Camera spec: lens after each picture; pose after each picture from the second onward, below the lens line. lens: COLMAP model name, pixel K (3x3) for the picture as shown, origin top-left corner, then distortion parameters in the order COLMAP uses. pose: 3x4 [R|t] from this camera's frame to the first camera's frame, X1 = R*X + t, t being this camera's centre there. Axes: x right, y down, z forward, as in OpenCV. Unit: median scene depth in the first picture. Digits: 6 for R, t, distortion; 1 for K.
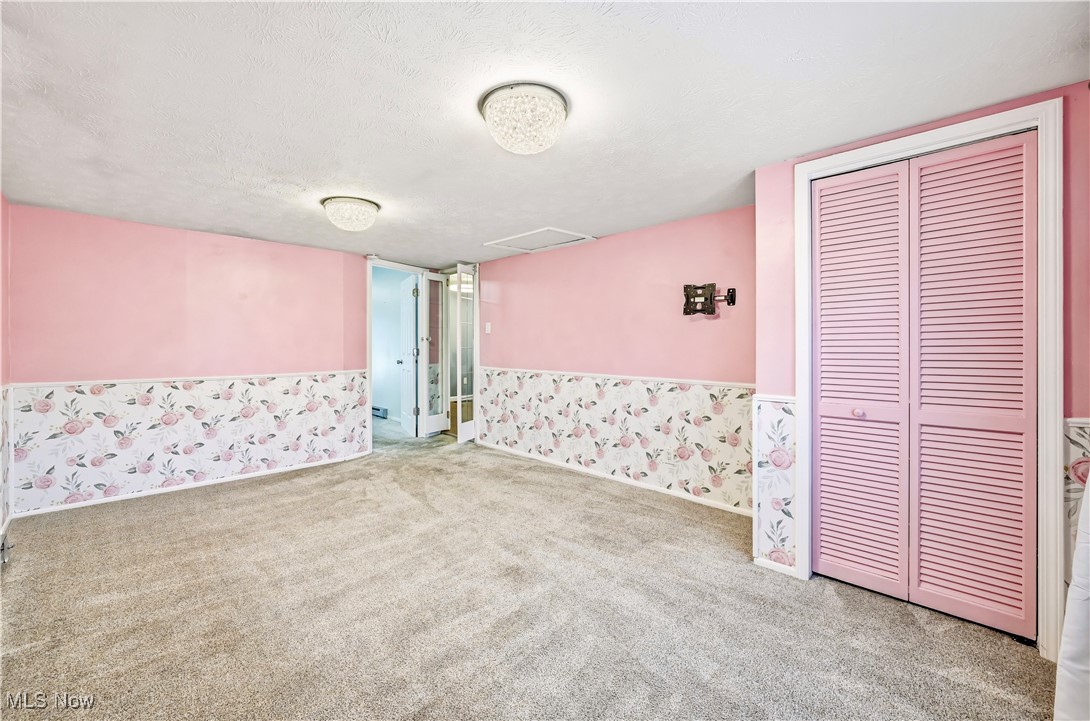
lens RADIAL K [[442.8, 0, 538.8], [0, 442.8, 345.4], [0, 0, 1]] dist [0.010138, -0.000197]
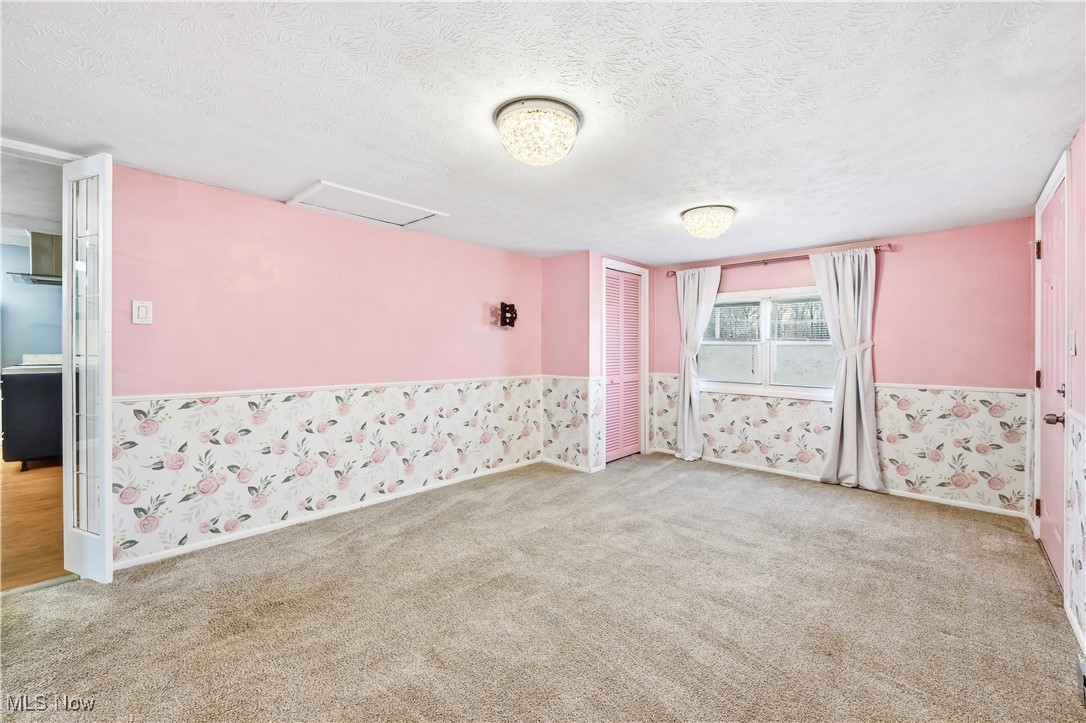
lens RADIAL K [[444.1, 0, 551.0], [0, 444.1, 352.5], [0, 0, 1]] dist [0.000344, 0.000419]
pose [[-0.048082, -0.017775, 0.998685, -0.824265], [-0.014496, 0.999749, 0.017096, -0.013953], [-0.998738, -0.013655, -0.048327, 0.810065]]
